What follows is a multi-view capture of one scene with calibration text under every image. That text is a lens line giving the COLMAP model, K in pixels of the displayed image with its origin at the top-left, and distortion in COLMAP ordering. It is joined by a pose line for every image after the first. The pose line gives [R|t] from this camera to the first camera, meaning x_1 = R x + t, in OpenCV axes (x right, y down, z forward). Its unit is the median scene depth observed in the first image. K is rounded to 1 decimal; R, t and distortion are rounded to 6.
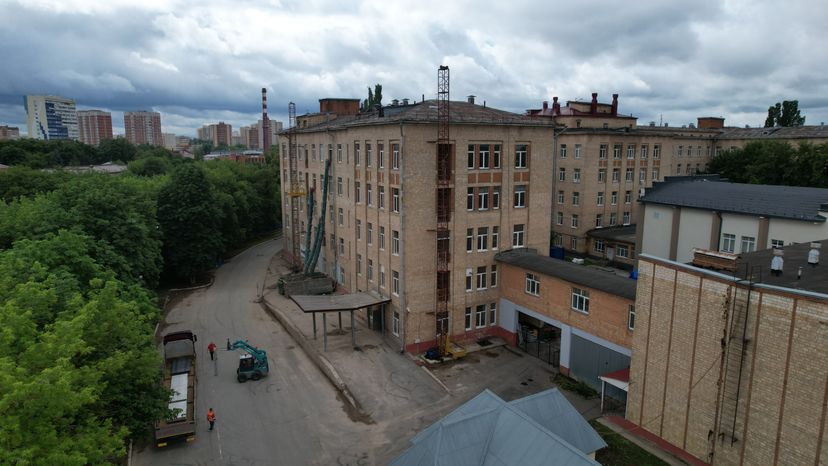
lens RADIAL K [[526.9, 0, 412.4], [0, 526.9, 233.2], [0, 0, 1]] dist [-0.071017, 0.060349]
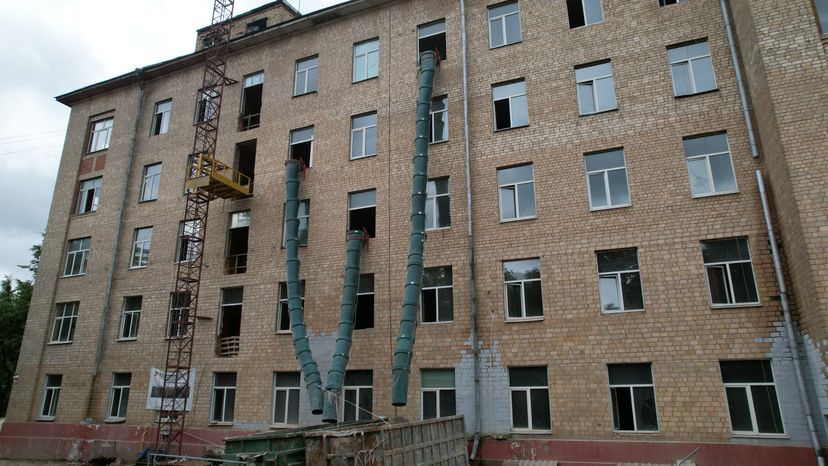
lens RADIAL K [[526.9, 0, 415.0], [0, 526.9, 229.6], [0, 0, 1]] dist [-0.071017, 0.060349]
pose [[0.774532, 0.179450, 0.606546, -0.469796], [0.112637, 0.904459, -0.411421, 0.140461], [-0.622426, 0.386978, 0.680319, 1.063851]]
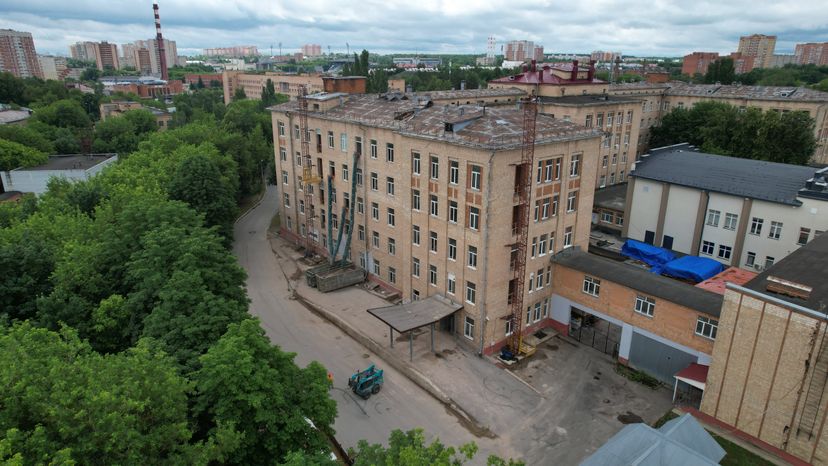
lens RADIAL K [[526.9, 0, 413.3], [0, 526.9, 233.3], [0, 0, 1]] dist [-0.071017, 0.060349]
pose [[0.983326, -0.056225, 0.172942, -0.307557], [0.029092, 0.987392, 0.155595, -0.183958], [-0.179510, -0.147970, 0.972564, -0.000308]]
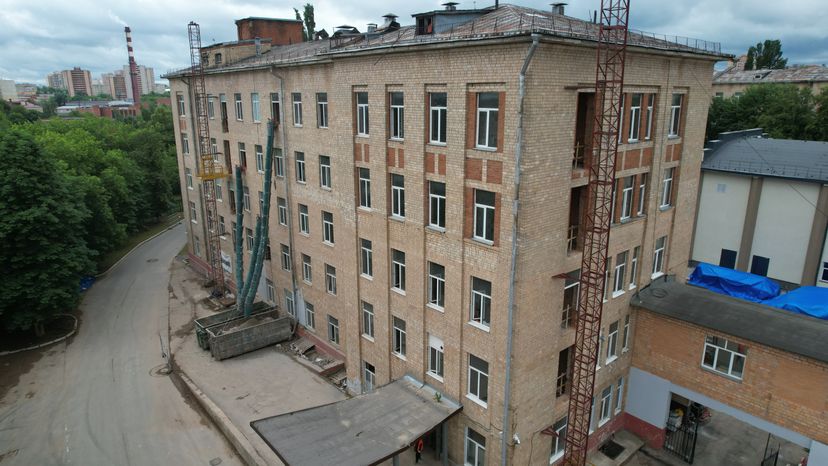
lens RADIAL K [[526.9, 0, 413.2], [0, 526.9, 234.7], [0, 0, 1]] dist [-0.071017, 0.060349]
pose [[0.977967, -0.059459, 0.200111, -0.172208], [0.039186, 0.993827, 0.103790, -0.089045], [-0.205047, -0.093662, 0.974260, 0.516051]]
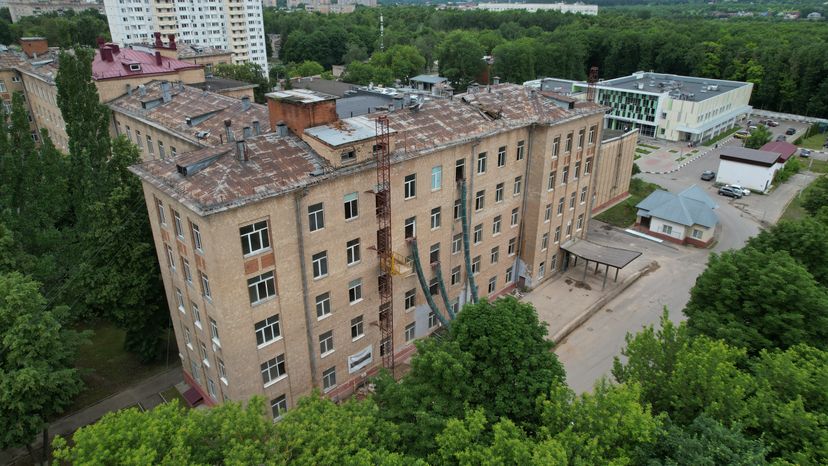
lens RADIAL K [[526.9, 0, 412.9], [0, 526.9, 233.1], [0, 0, 1]] dist [-0.071017, 0.060349]
pose [[-0.279485, -0.398249, 0.873662, -1.087803], [0.157278, 0.878643, 0.450832, -0.554262], [-0.947181, 0.263409, -0.182932, 1.602513]]
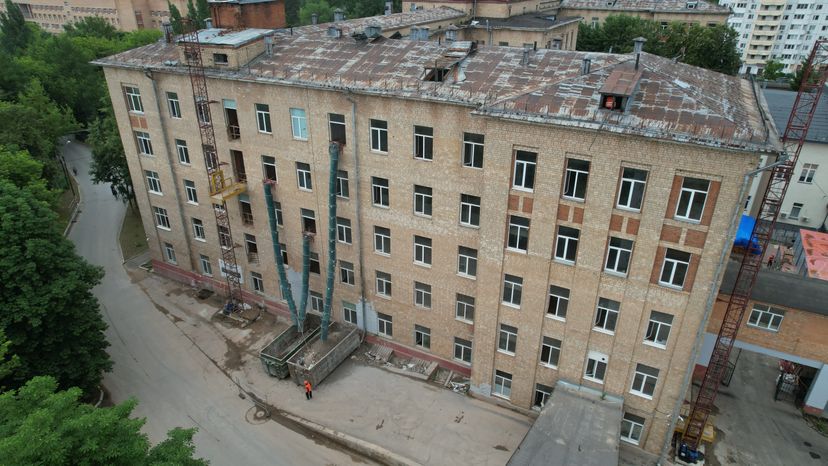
lens RADIAL K [[526.9, 0, 413.0], [0, 526.9, 232.0], [0, 0, 1]] dist [-0.071017, 0.060349]
pose [[0.833000, -0.249036, 0.494057, -0.504541], [0.091979, 0.942878, 0.320190, -0.286801], [-0.545574, -0.221275, 0.808323, 0.648895]]
